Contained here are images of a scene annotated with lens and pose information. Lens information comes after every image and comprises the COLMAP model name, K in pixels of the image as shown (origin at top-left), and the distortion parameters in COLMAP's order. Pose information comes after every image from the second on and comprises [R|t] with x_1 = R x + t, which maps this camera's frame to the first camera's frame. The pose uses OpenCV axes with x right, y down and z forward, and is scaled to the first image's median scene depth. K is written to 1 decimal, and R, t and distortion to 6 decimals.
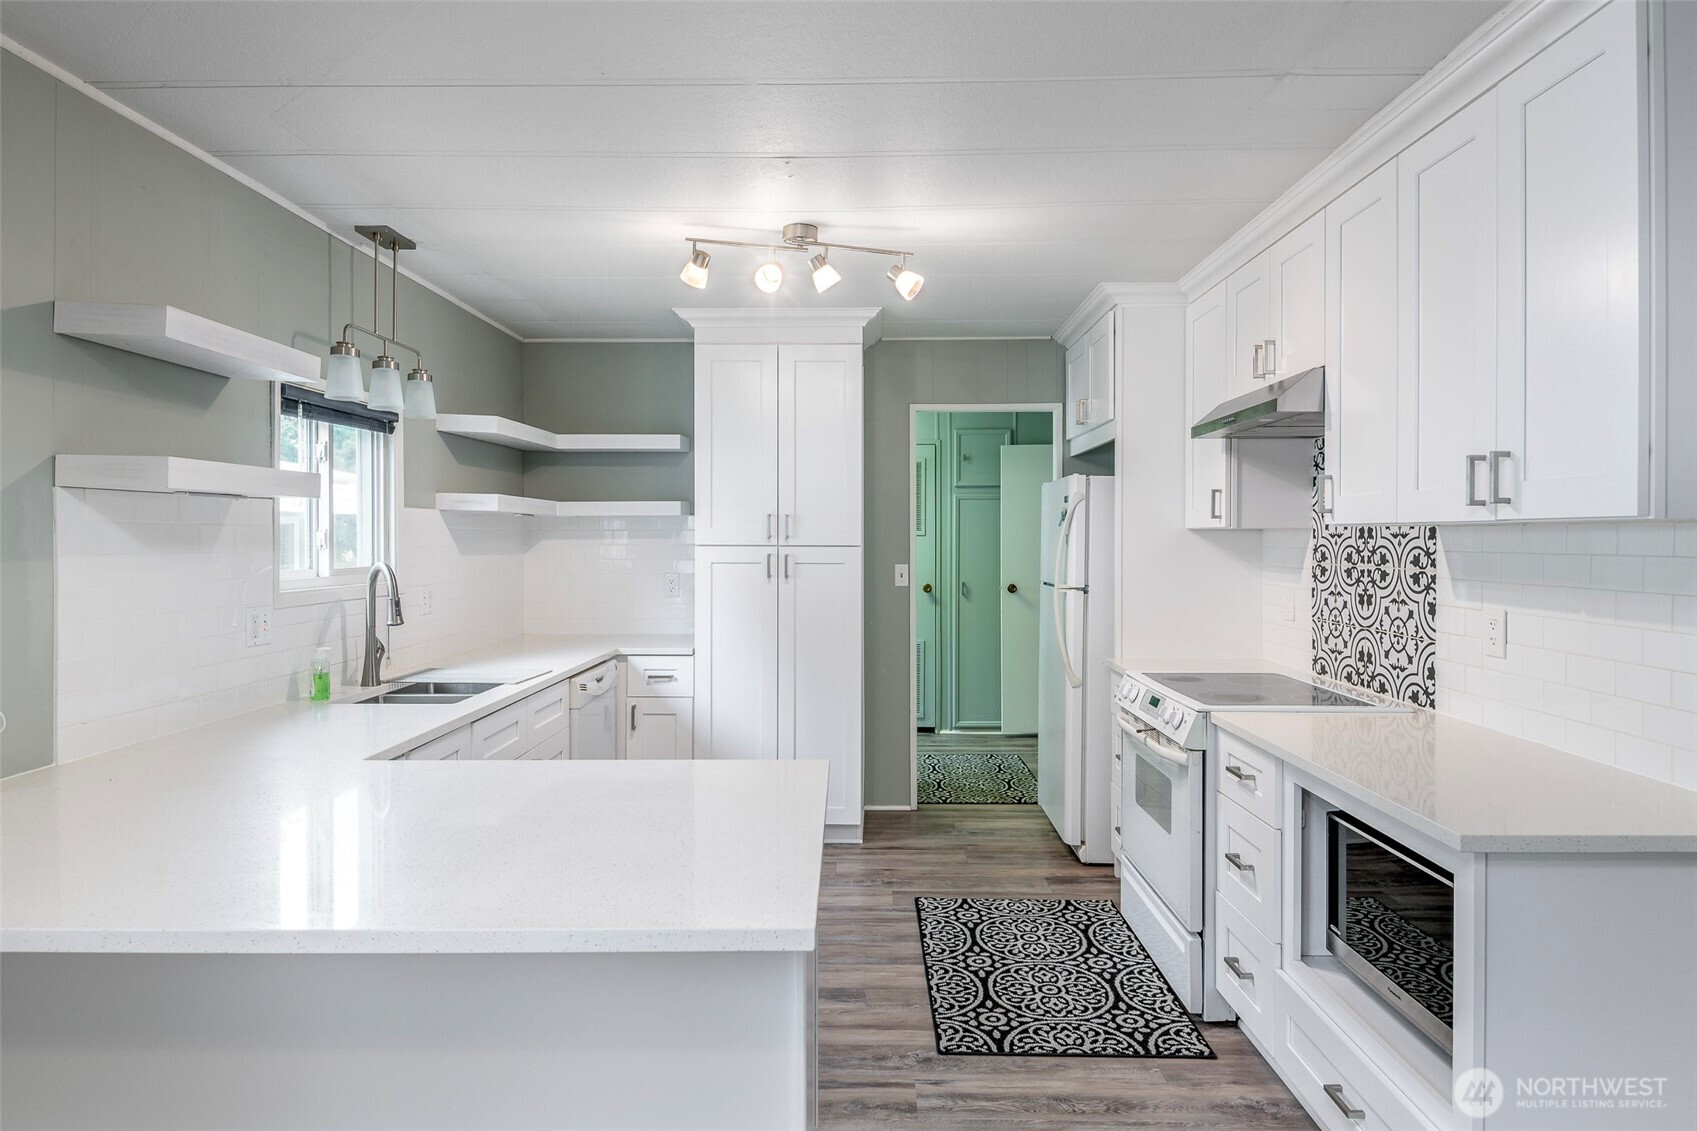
lens RADIAL K [[982.2, 0, 848.7], [0, 982.2, 545.4], [0, 0, 1]] dist [0.023325, -0.000551]
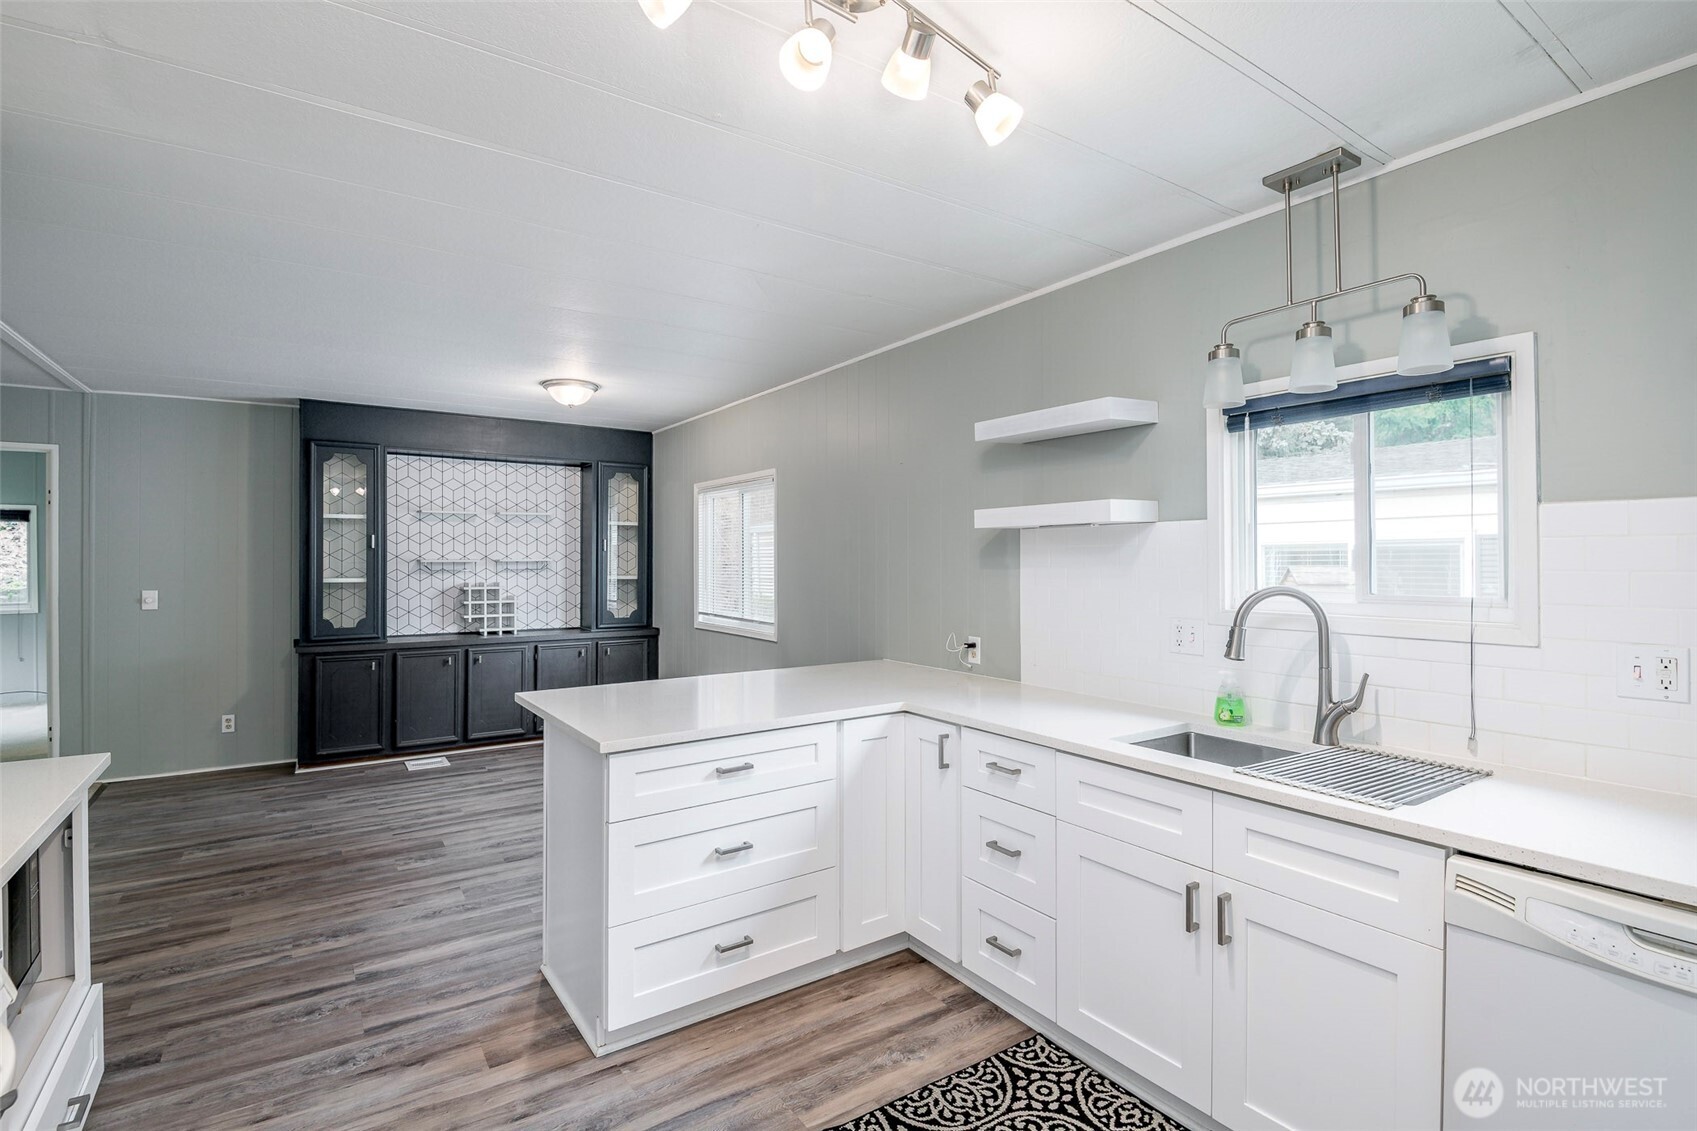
lens RADIAL K [[790.9, 0, 835.2], [0, 790.9, 550.9], [0, 0, 1]] dist [0.019937, -0.026870]
pose [[-0.822808, -0.007632, -0.568268, 0.200433], [-0.004537, 0.999966, -0.006861, -0.005018], [0.568301, -0.003067, -0.822815, 1.333536]]
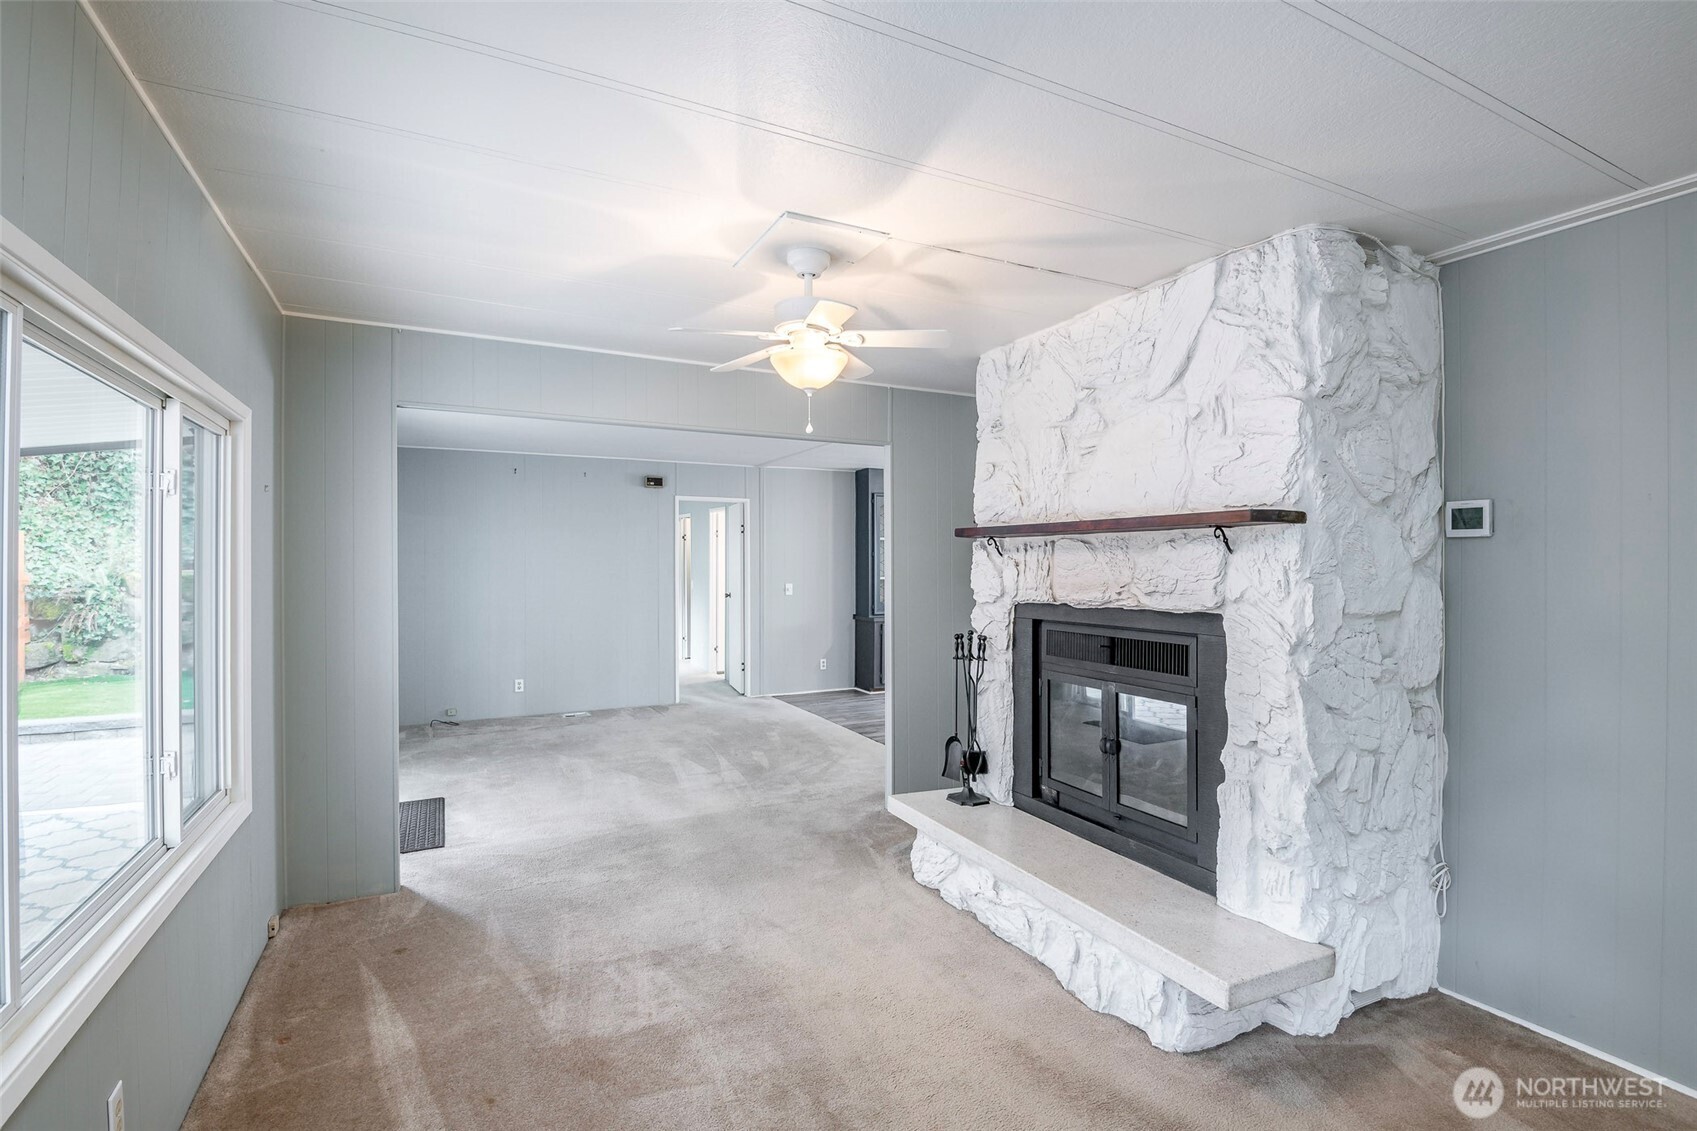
lens RADIAL K [[797.0, 0, 864.5], [0, 797.0, 557.9], [0, 0, 1]] dist [-0.010932, -0.000795]
pose [[-0.882601, -0.005265, -0.470093, 1.436871], [-0.005603, 0.999984, -0.000681, -0.016589], [0.470089, 0.002033, -0.882617, 1.730506]]
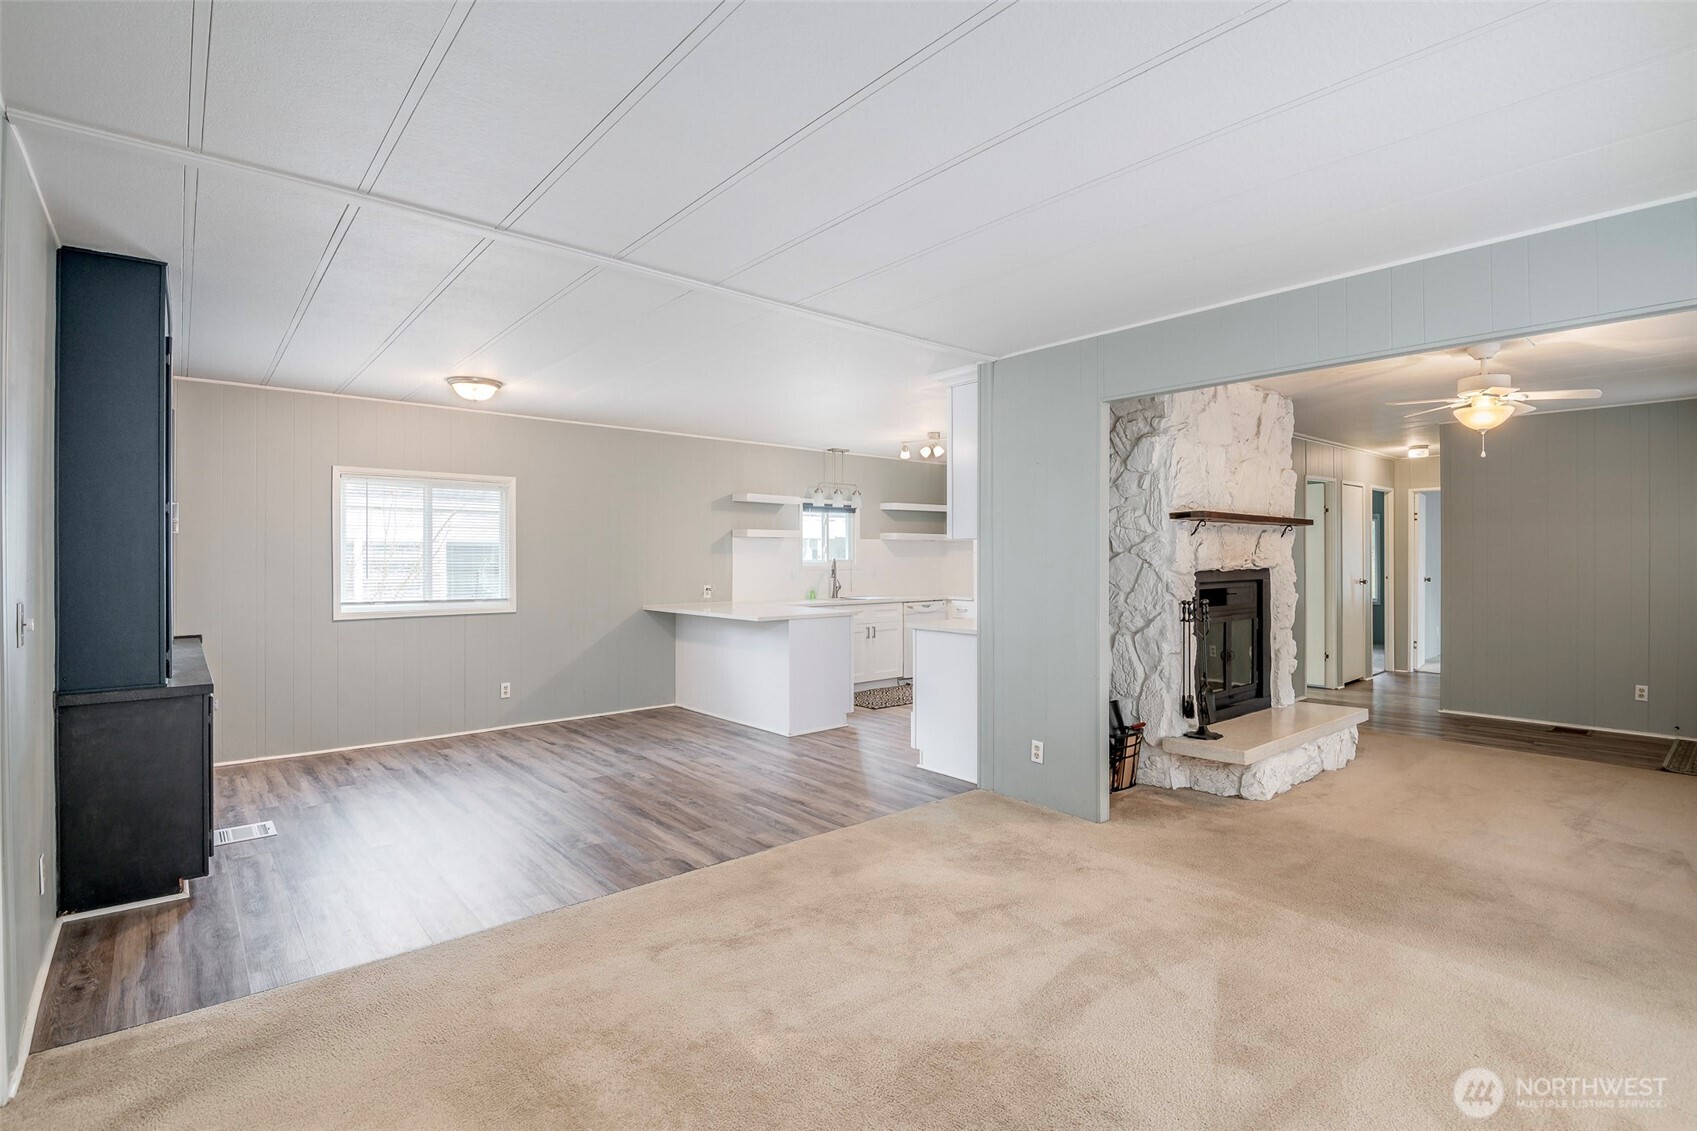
lens RADIAL K [[790.9, 0, 835.2], [0, 790.9, 550.9], [0, 0, 1]] dist [0.019937, -0.026870]
pose [[0.656009, -0.007517, -0.754716, 1.391395], [-0.003430, 0.999910, -0.012941, 0.028760], [0.754745, 0.011078, 0.655925, -0.607111]]
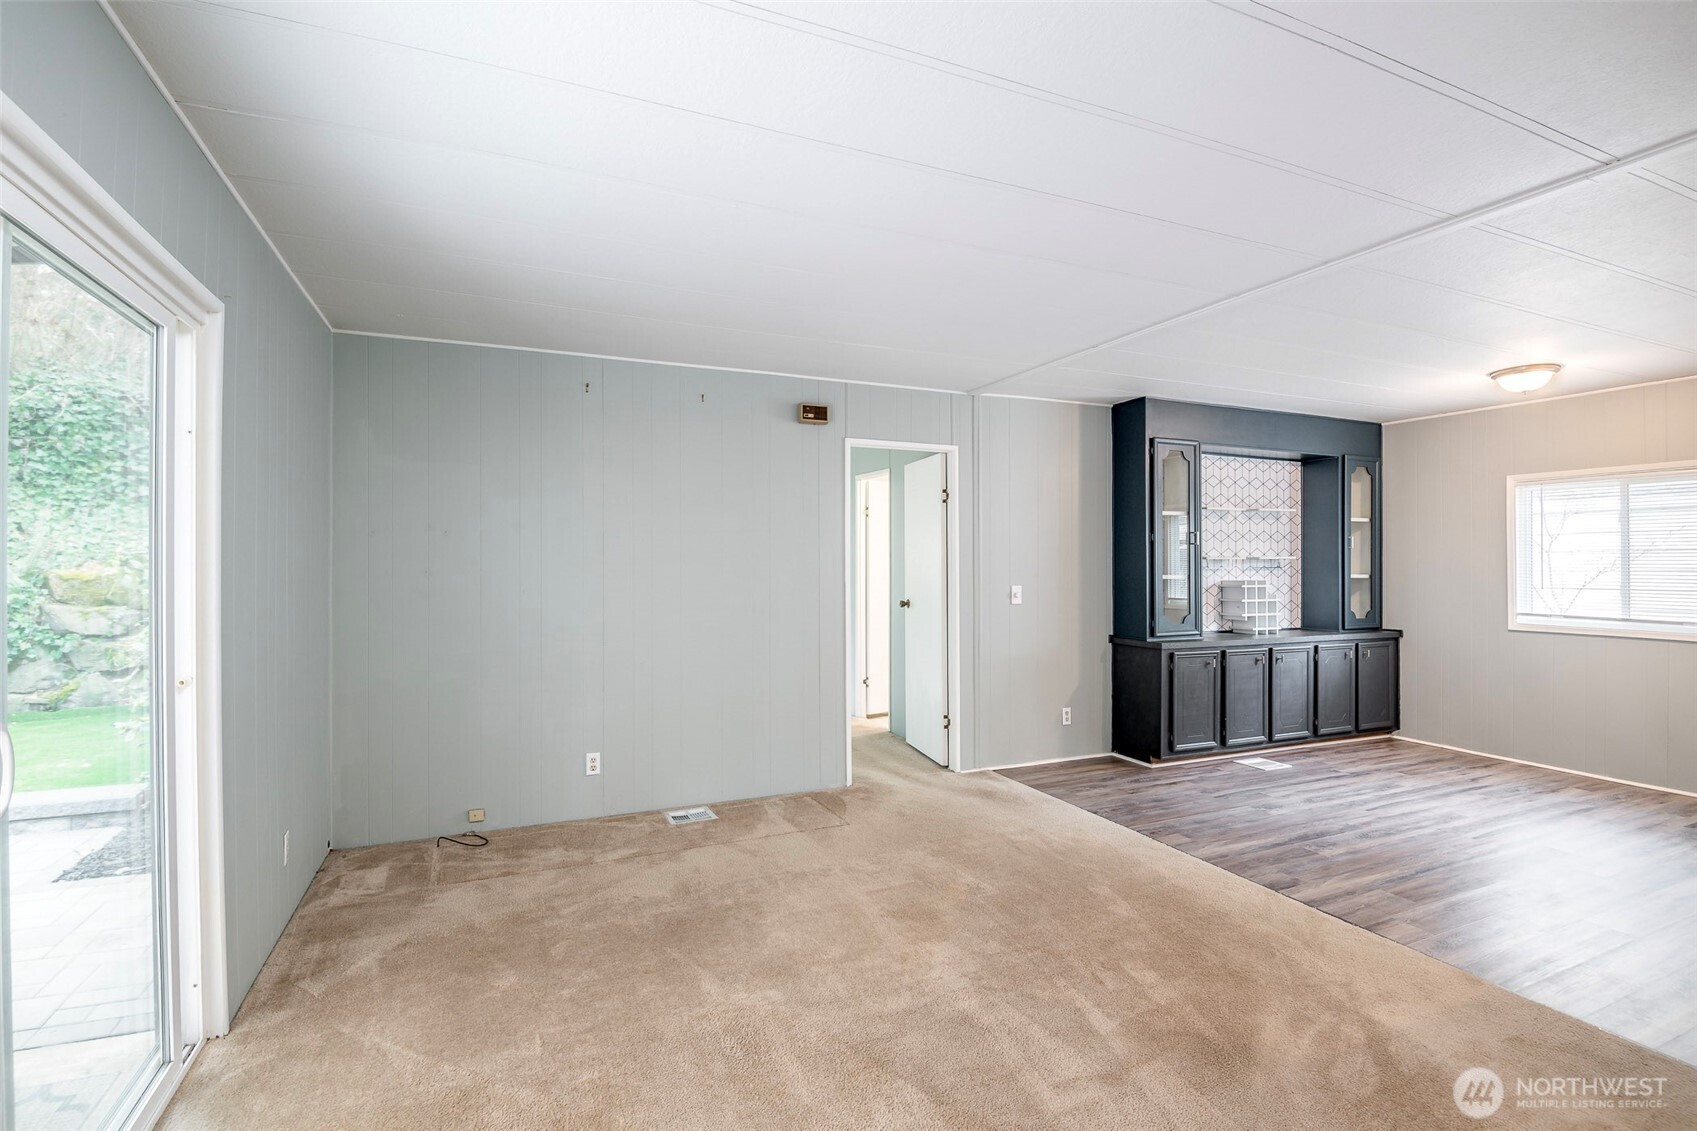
lens RADIAL K [[791.6, 0, 848.7], [0, 791.6, 557.4], [0, 0, 1]] dist [-0.005236, -0.001019]
pose [[-0.911370, -0.005736, -0.411549, 1.391666], [-0.005108, 0.999984, -0.002626, 0.016241], [0.411557, -0.000291, -0.911384, 0.621497]]
